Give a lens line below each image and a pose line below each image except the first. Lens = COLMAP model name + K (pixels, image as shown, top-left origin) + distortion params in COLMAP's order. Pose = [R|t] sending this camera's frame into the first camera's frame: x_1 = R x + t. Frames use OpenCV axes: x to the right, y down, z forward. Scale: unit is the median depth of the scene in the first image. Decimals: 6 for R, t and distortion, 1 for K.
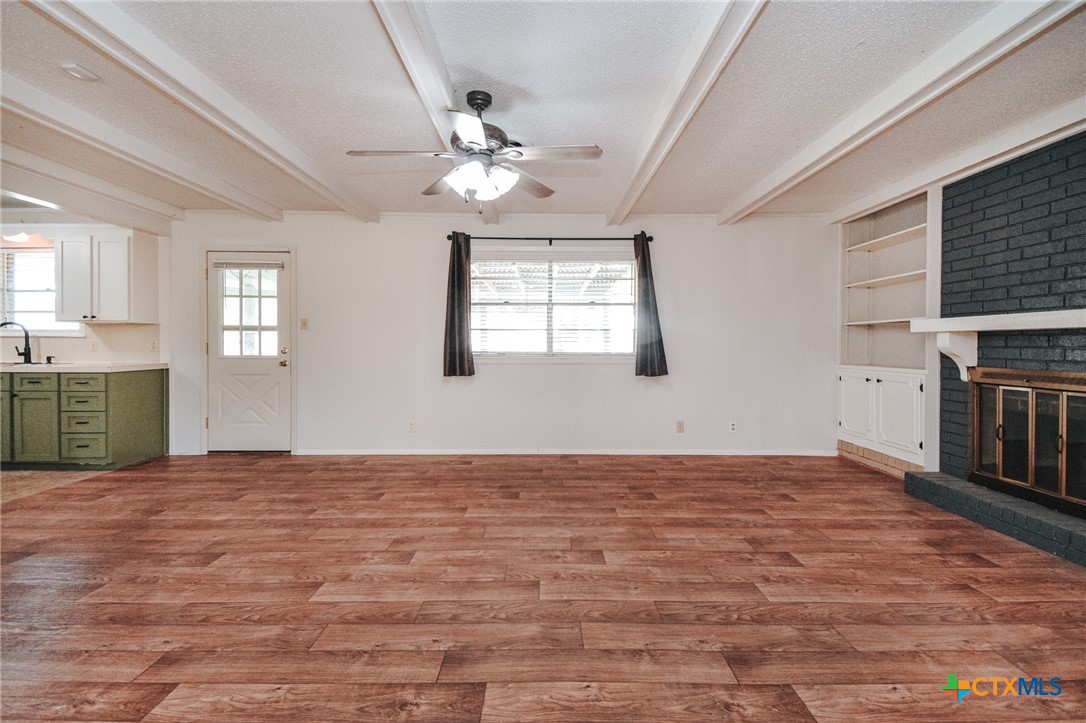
lens RADIAL K [[483.0, 0, 546.8], [0, 483.0, 346.6], [0, 0, 1]] dist [0.039590, -0.023442]
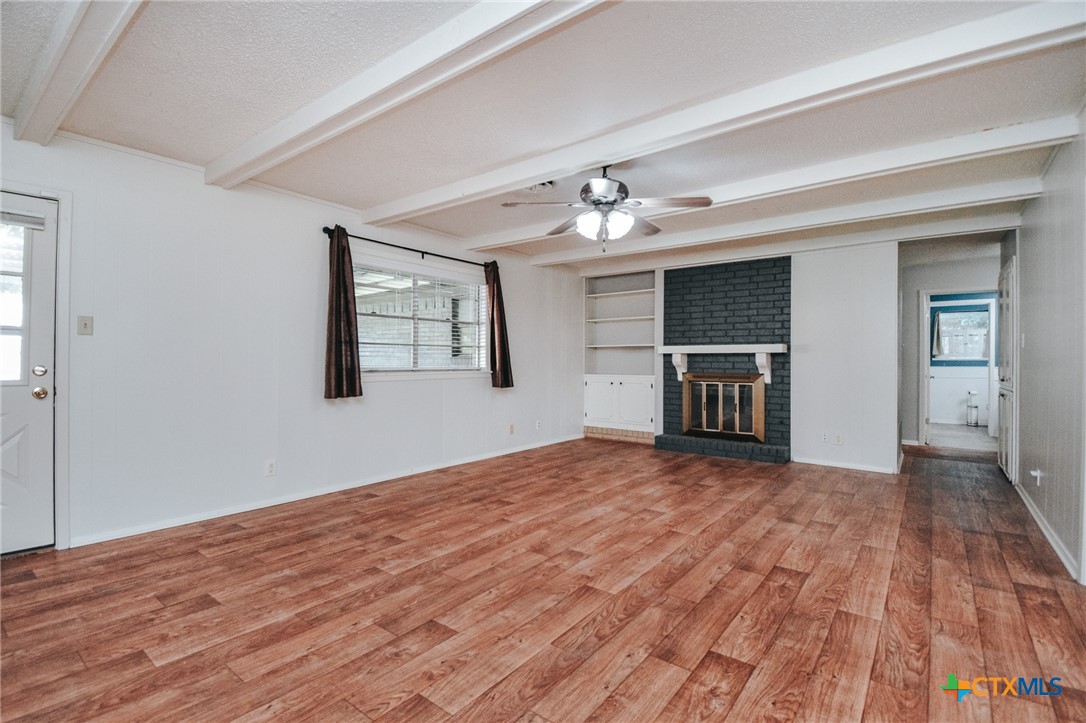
lens RADIAL K [[487.1, 0, 551.9], [0, 487.1, 360.6], [0, 0, 1]] dist [0.017914, -0.025040]
pose [[0.618874, -0.000114, 0.785490, -0.924357], [0.002225, 0.999996, -0.001608, -0.002330], [-0.785487, 0.002743, 0.618872, 0.278082]]
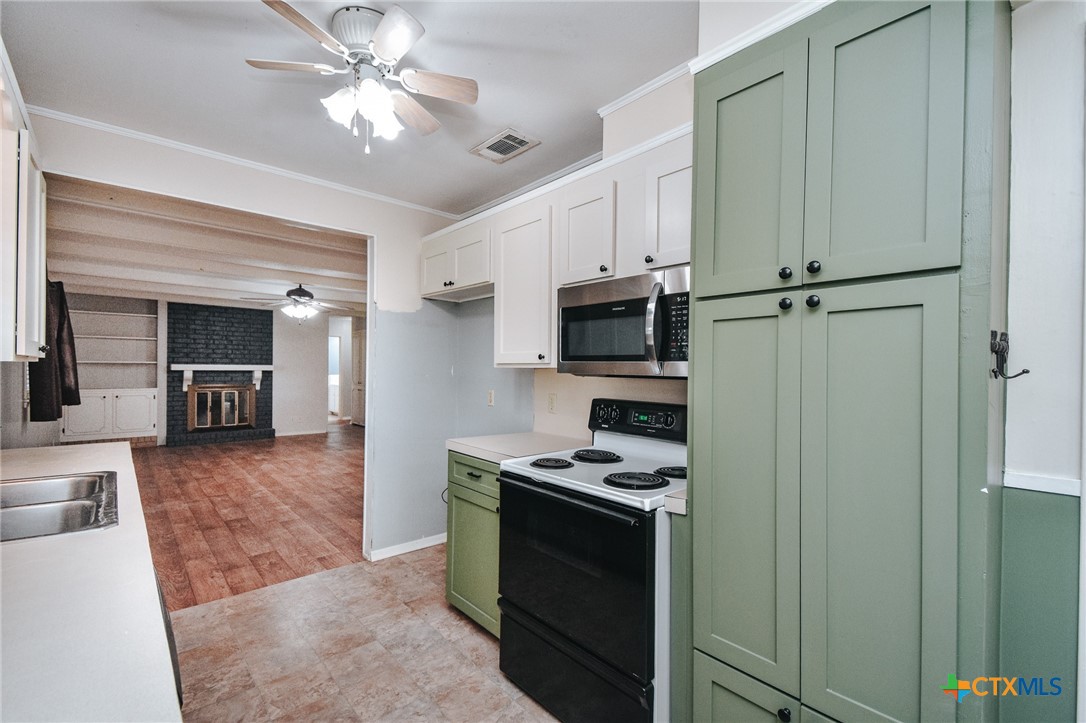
lens RADIAL K [[483.0, 0, 546.8], [0, 483.0, 346.6], [0, 0, 1]] dist [0.039590, -0.023442]
pose [[-0.653544, 0.019118, 0.756647, -2.212348], [-0.011412, 0.999318, -0.035105, -0.086793], [-0.756802, -0.031577, -0.652880, 1.325262]]
